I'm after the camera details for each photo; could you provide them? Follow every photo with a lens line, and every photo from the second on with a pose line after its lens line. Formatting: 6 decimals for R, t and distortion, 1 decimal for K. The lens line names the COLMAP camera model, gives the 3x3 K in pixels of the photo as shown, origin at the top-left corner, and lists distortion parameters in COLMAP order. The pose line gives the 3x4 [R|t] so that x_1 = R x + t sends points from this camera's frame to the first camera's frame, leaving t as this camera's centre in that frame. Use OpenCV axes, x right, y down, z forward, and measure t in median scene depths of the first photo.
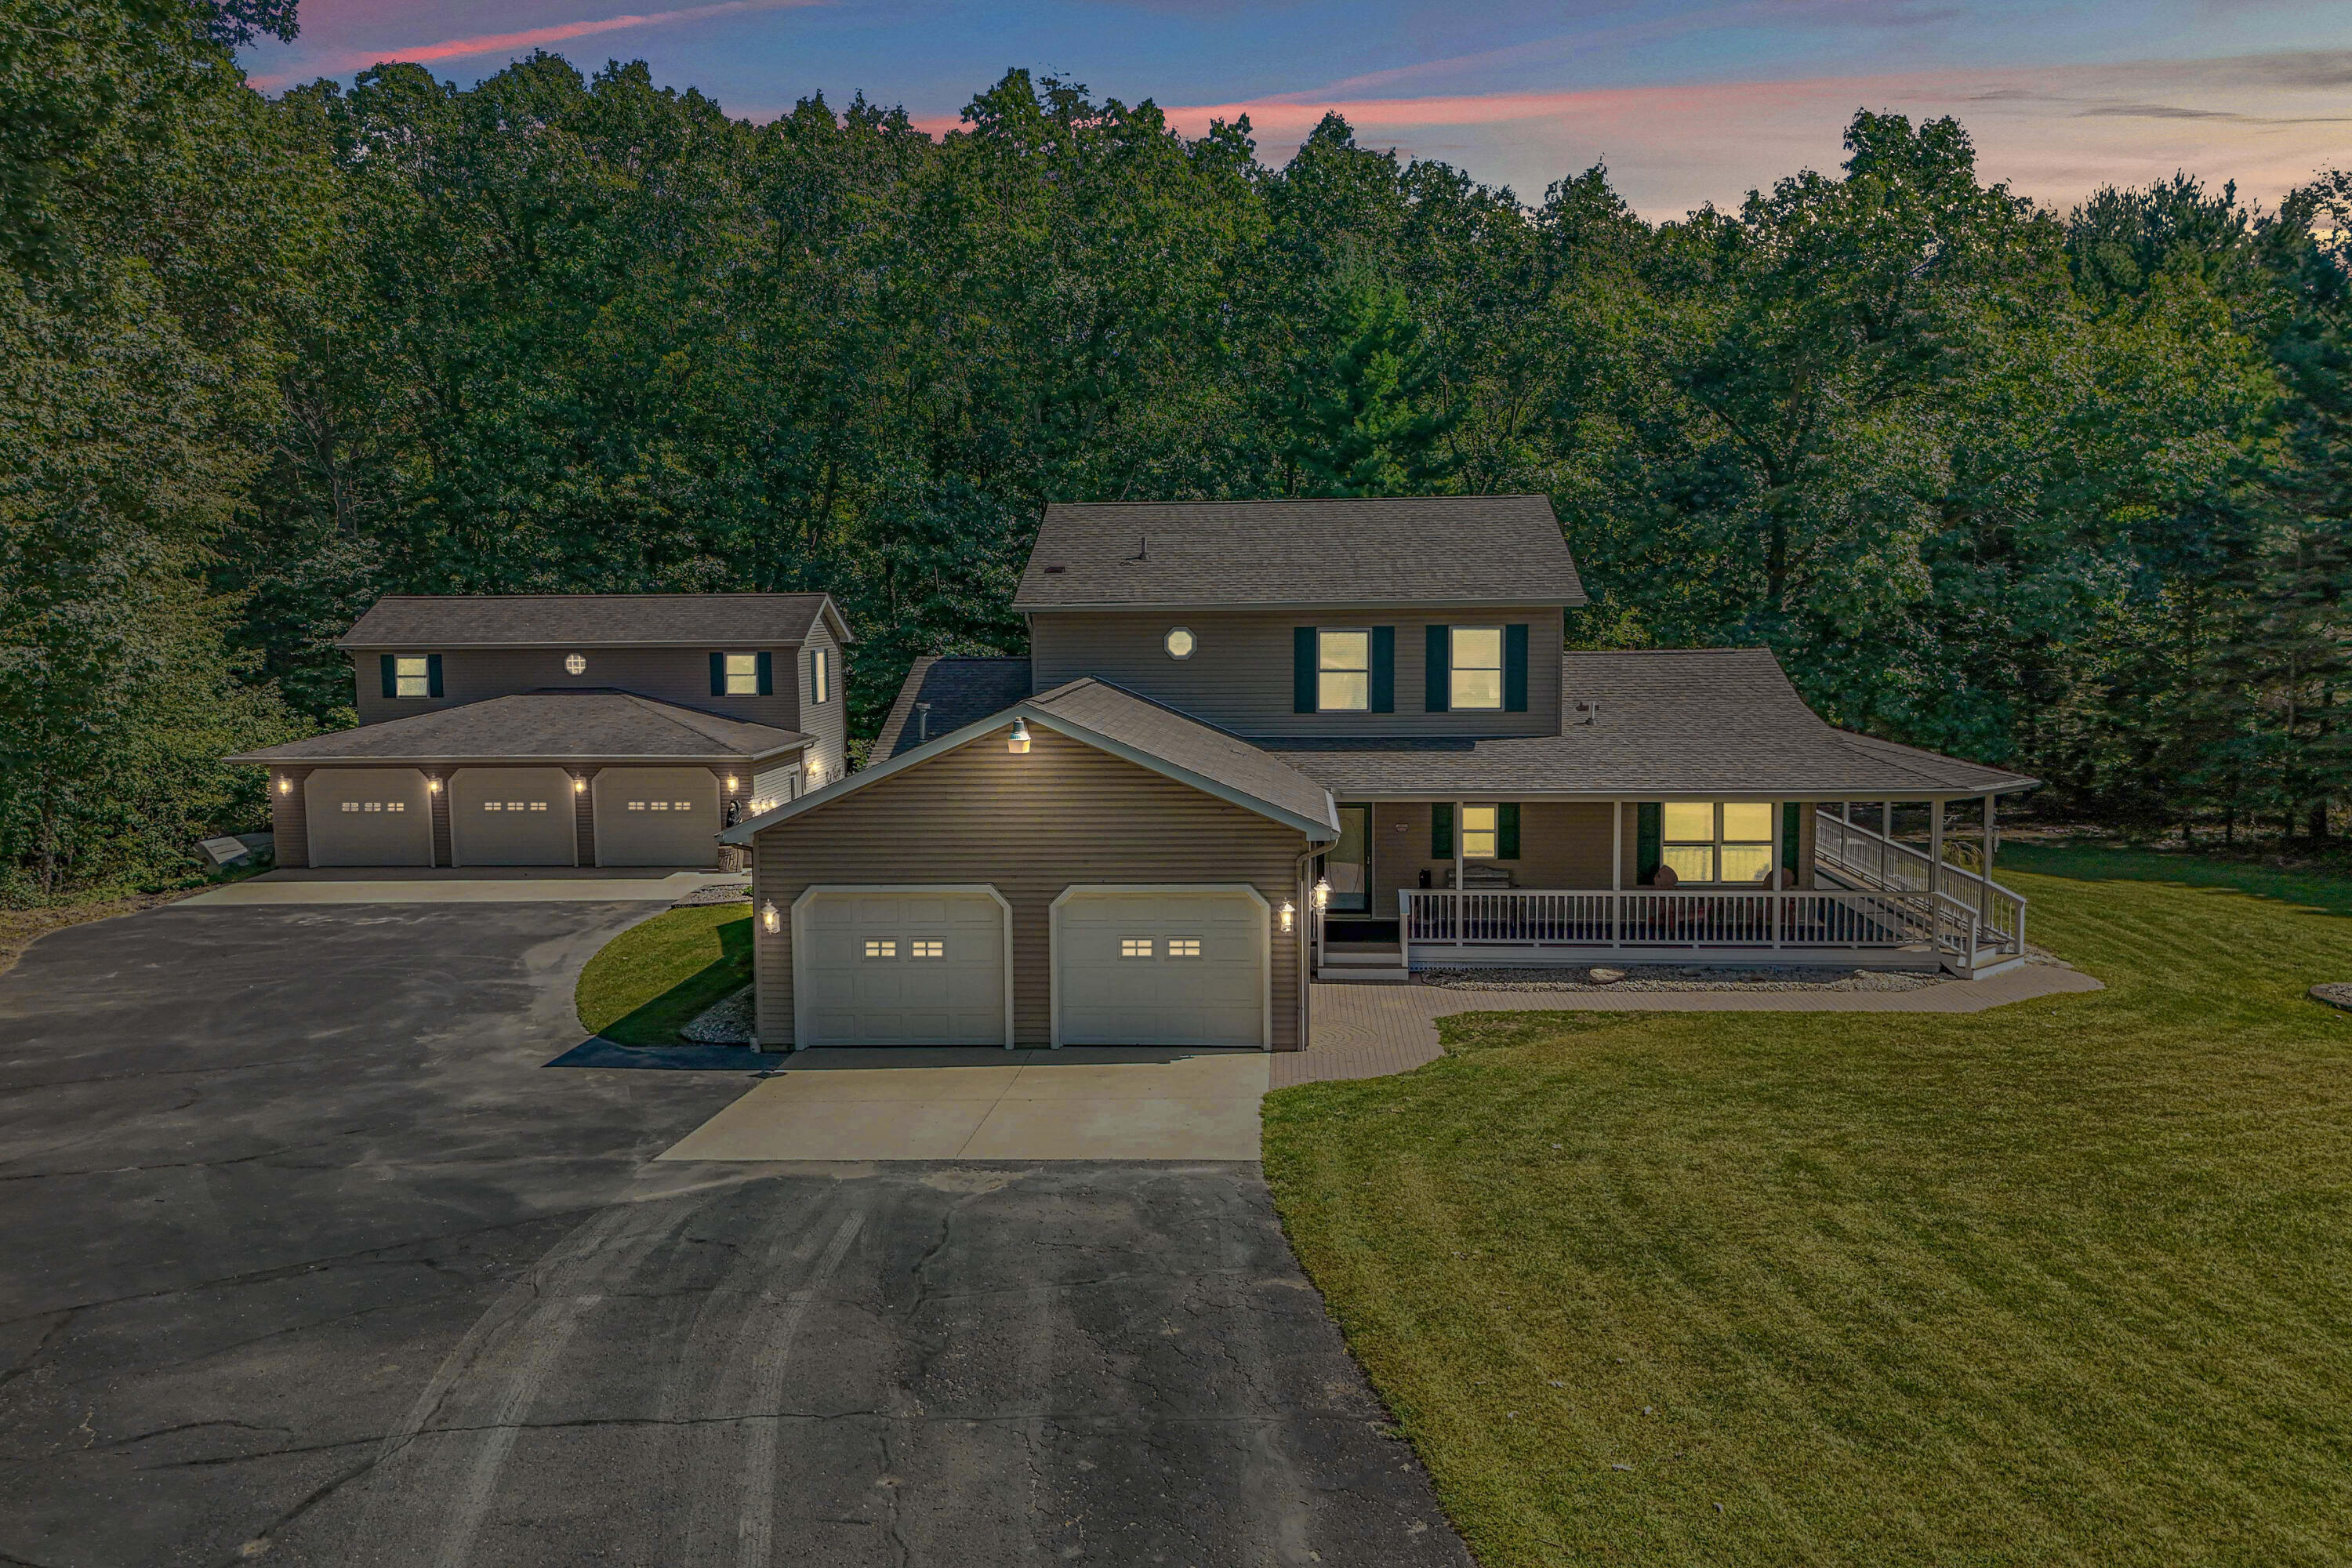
lens RADIAL K [[1740.5, 0, 1176.0], [0, 1740.5, 784.0], [0, 0, 1]] dist [0.055949, -0.046815]
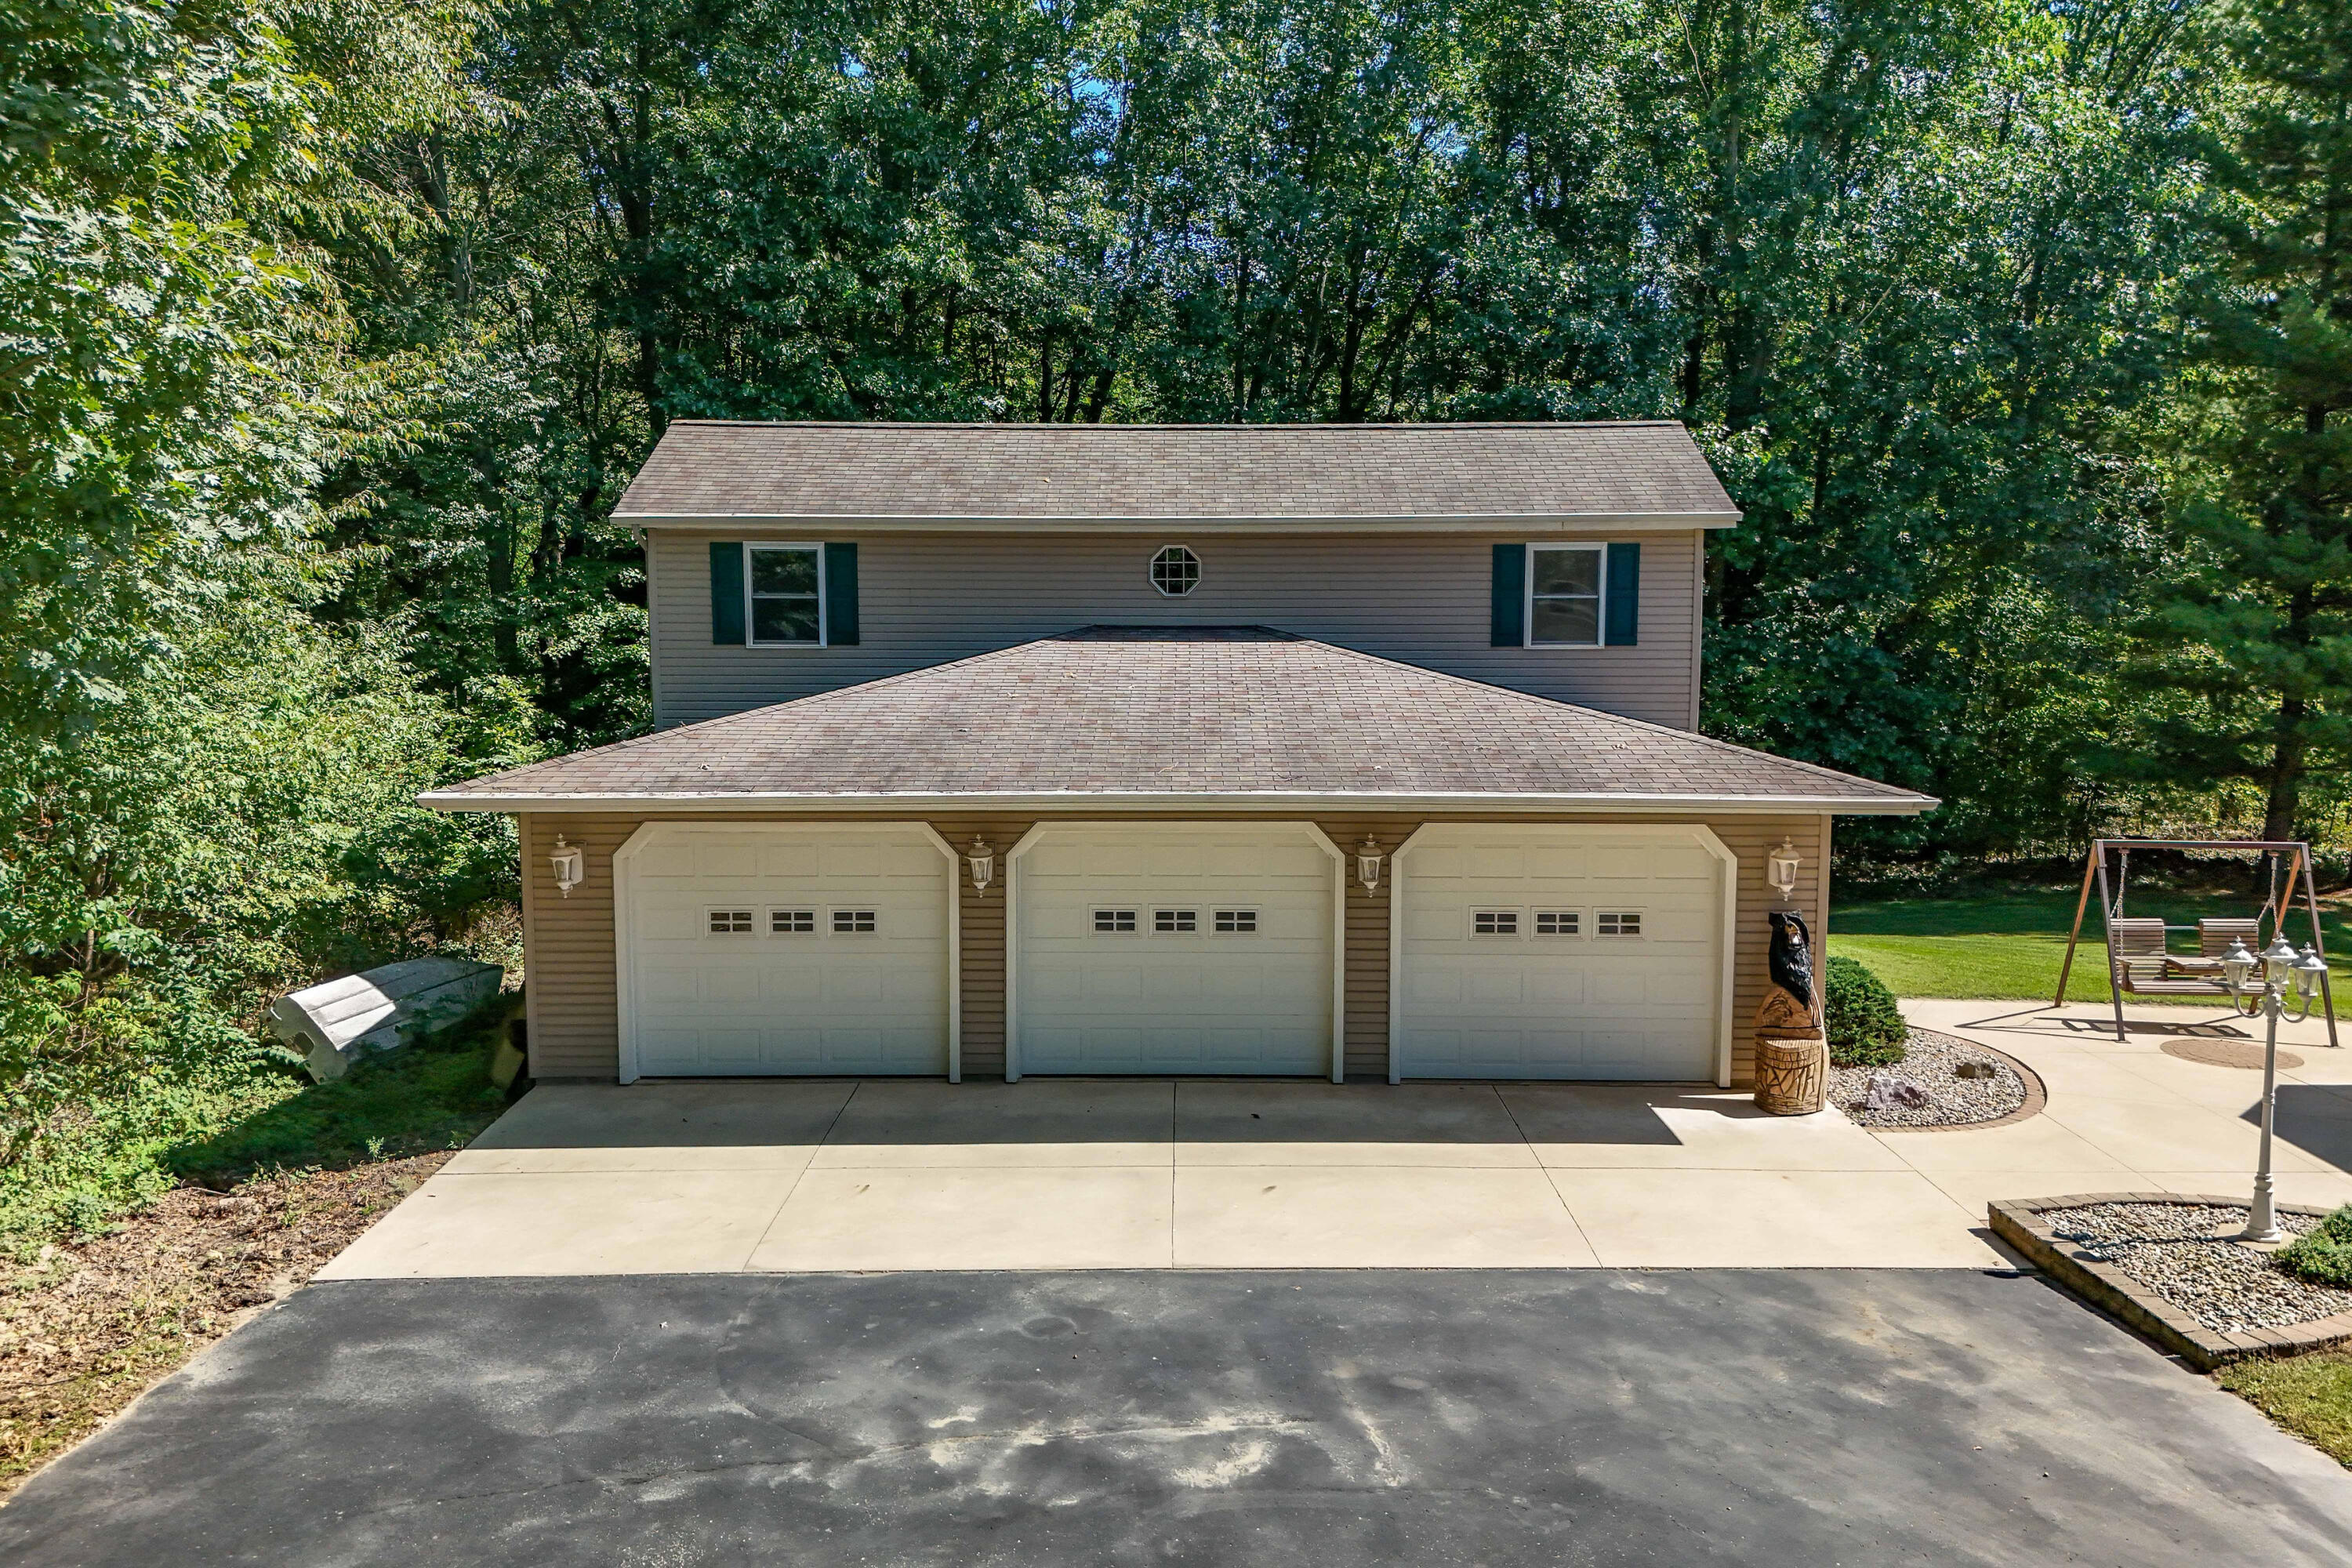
lens RADIAL K [[1740.5, 0, 1176.0], [0, 1740.5, 784.0], [0, 0, 1]] dist [0.055949, -0.046815]
pose [[0.996986, 0.009355, 0.077019, -0.371983], [-0.009080, 0.999951, -0.003926, -0.014316], [-0.077052, 0.003215, 0.997022, 0.568452]]
